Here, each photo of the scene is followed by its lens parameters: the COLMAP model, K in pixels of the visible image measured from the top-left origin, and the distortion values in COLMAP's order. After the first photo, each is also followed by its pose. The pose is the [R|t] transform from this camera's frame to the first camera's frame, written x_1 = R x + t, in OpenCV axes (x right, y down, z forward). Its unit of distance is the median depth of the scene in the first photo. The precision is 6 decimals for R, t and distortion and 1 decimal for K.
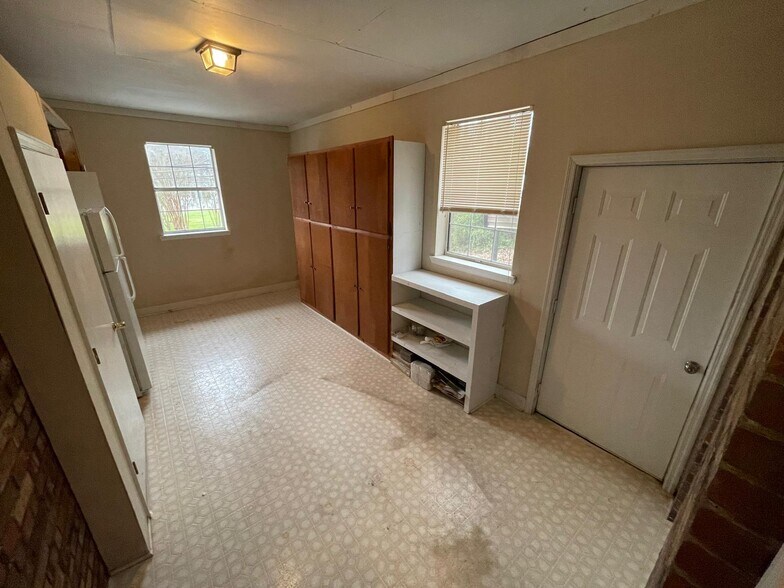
lens RADIAL K [[316.7, 0, 392.0], [0, 316.7, 294.0], [0, 0, 1]] dist [-0.002136, -0.000060]
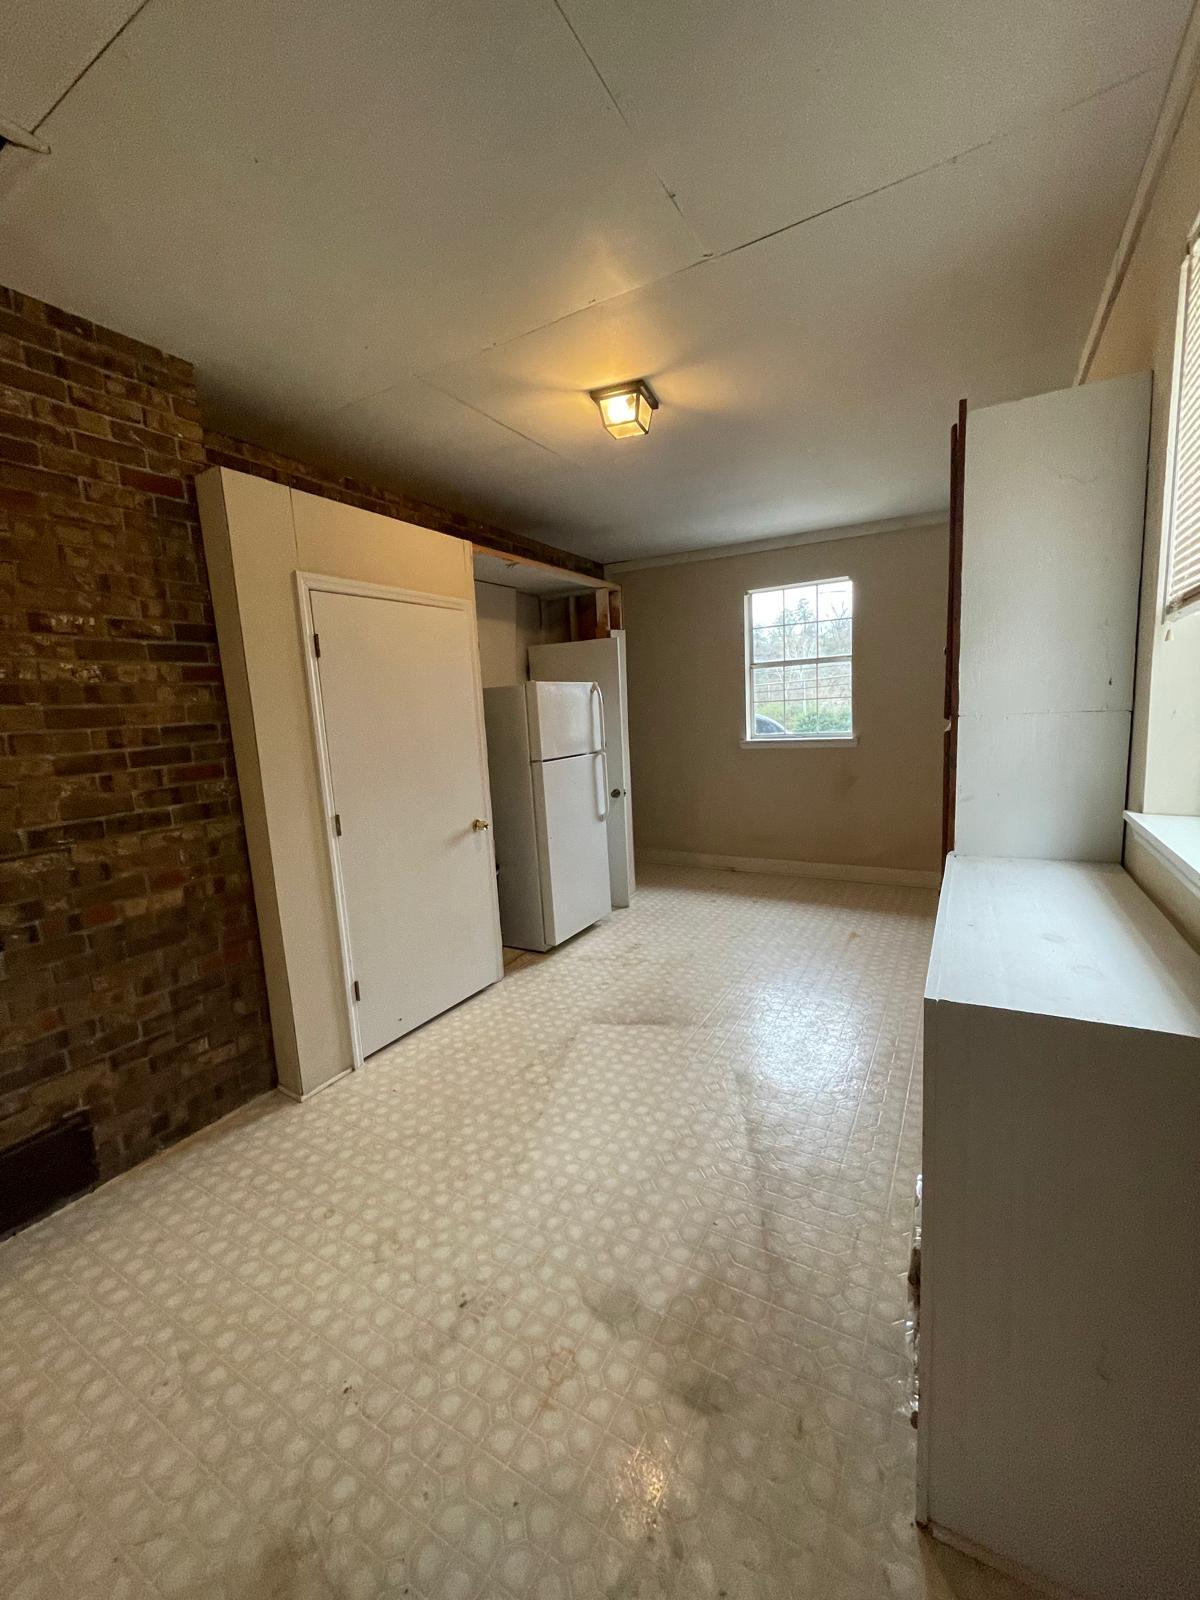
lens RADIAL K [[646.3, 0, 600.0], [0, 646.3, 800.0], [0, 0, 1]] dist [-0.002136, -0.000060]
pose [[0.367485, 0.107757, -0.923766, 0.451669], [-0.254416, 0.967025, 0.011594, -0.032503], [0.894554, 0.230760, 0.382782, 0.477657]]
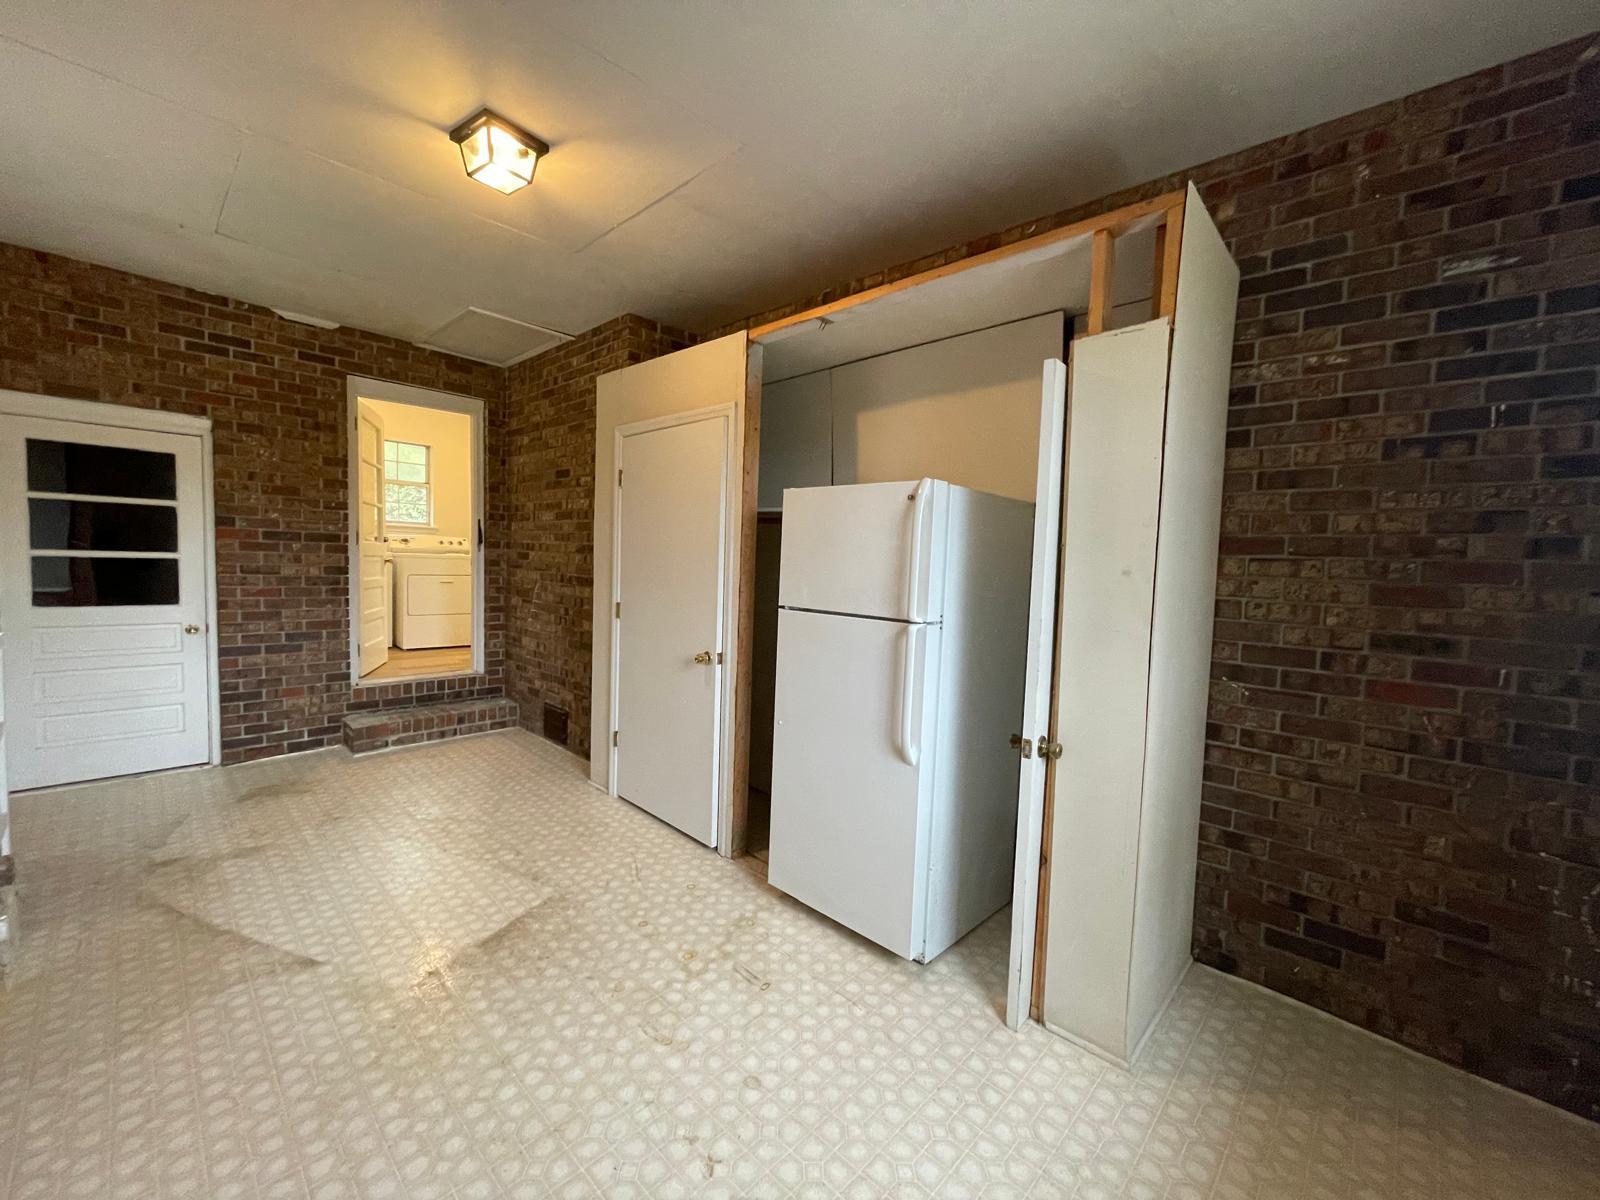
lens RADIAL K [[646.3, 0, 800.0], [0, 646.3, 600.0], [0, 0, 1]] dist [-0.002136, -0.000060]
pose [[-0.990564, -0.033172, -0.132975, -0.639217], [-0.082684, 0.918440, 0.386821, -0.391158], [0.109298, 0.394166, -0.912517, 1.584869]]
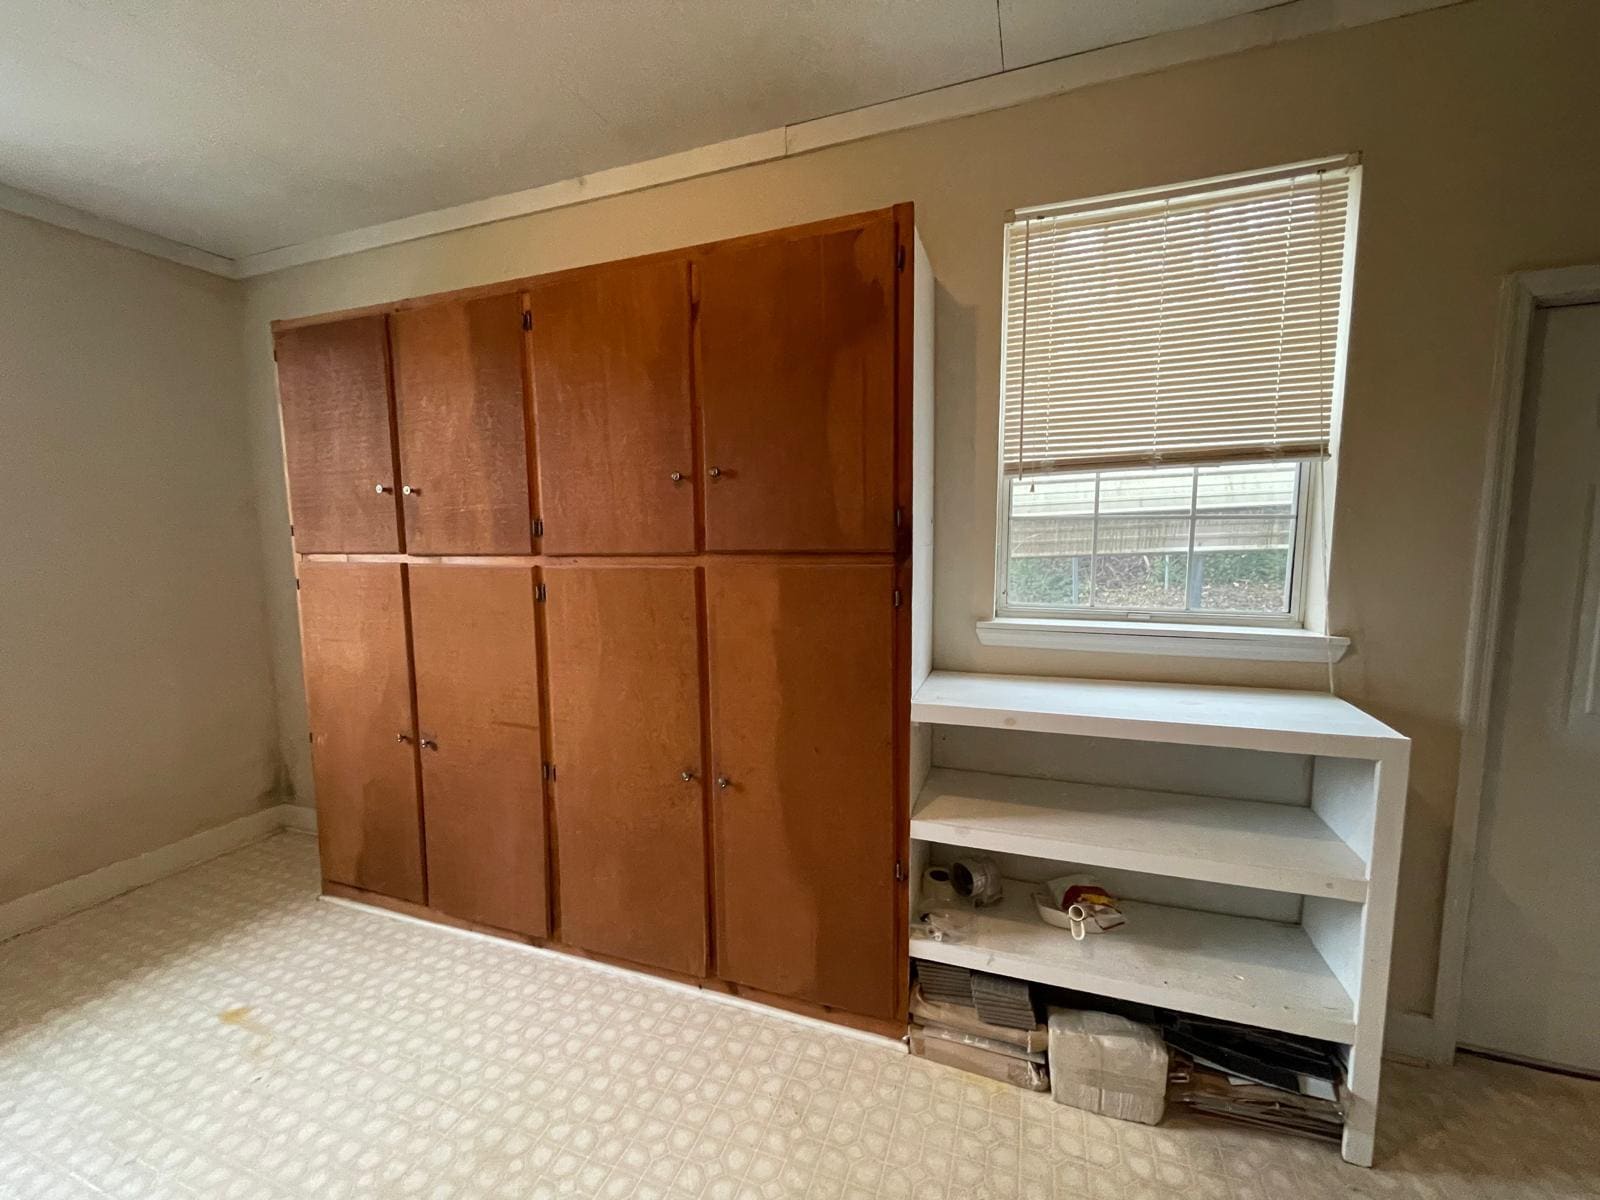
lens RADIAL K [[646.3, 0, 800.0], [0, 646.3, 600.0], [0, 0, 1]] dist [-0.002136, -0.000060]
pose [[0.853468, -0.066379, 0.516901, -0.367336], [0.184884, 0.965906, -0.181227, -0.062793], [-0.487248, 0.250239, 0.836642, 0.590002]]
